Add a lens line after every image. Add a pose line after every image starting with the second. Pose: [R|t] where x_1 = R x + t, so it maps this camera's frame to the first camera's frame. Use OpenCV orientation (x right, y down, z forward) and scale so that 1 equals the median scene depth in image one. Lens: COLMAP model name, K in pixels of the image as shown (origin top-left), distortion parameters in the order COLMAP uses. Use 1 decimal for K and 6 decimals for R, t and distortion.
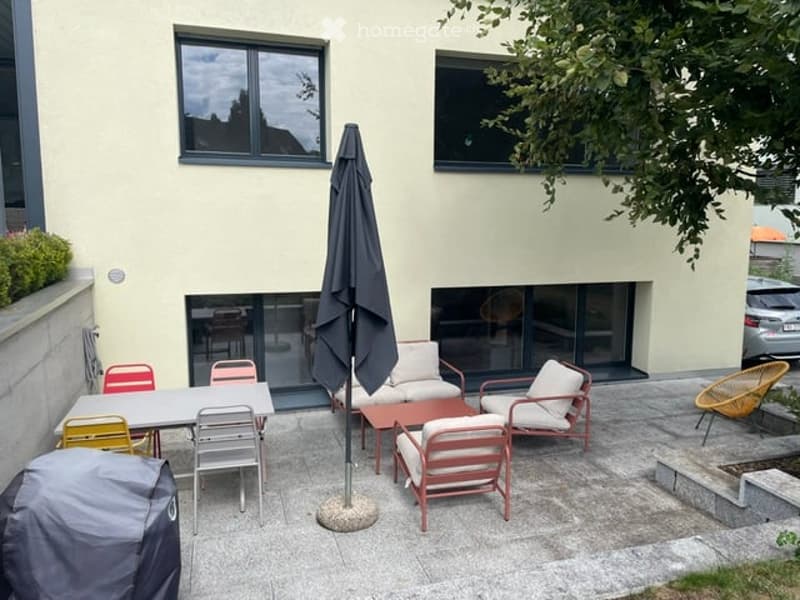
lens RADIAL K [[603.0, 0, 400.0], [0, 603.0, 300.0], [0, 0, 1]] dist [0.074794, -0.097829]
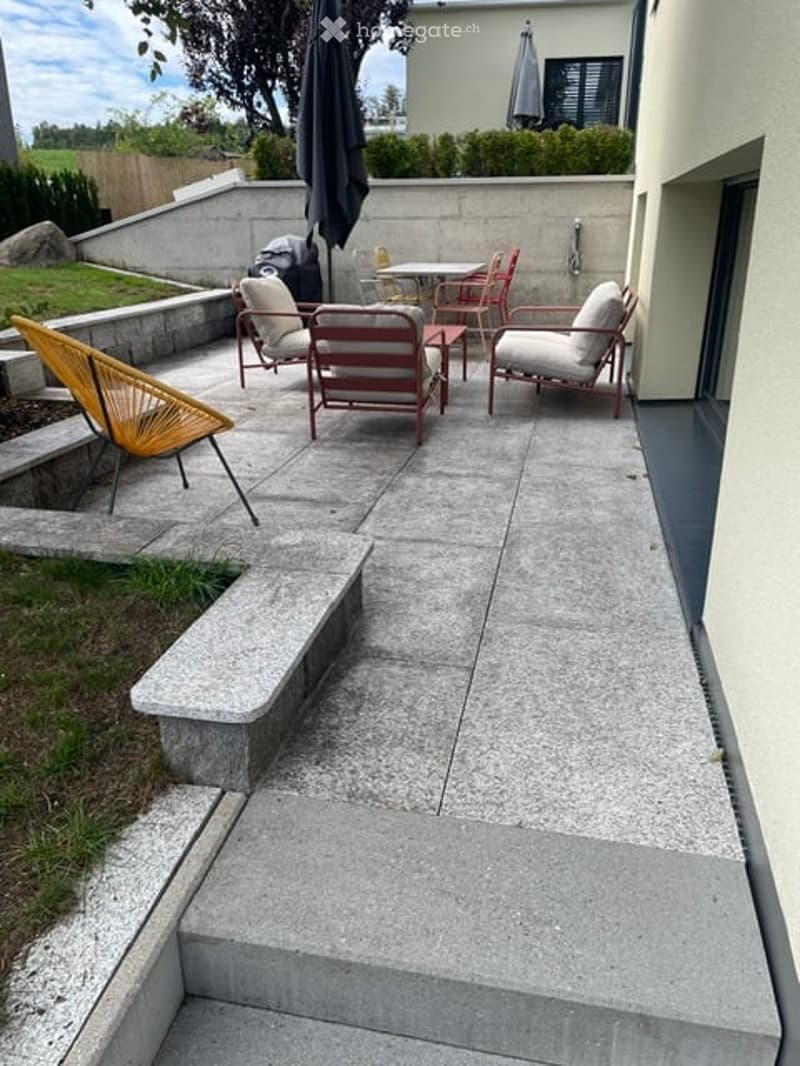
lens RADIAL K [[803.5, 0, 400.0], [0, 803.5, 533.0], [0, 0, 1]] dist [0.074794, -0.097829]
pose [[-0.472226, 0.317080, -0.822473, 0.859385], [-0.123396, 0.900096, 0.417853, -0.018091], [0.872798, 0.298811, -0.385923, 1.257570]]
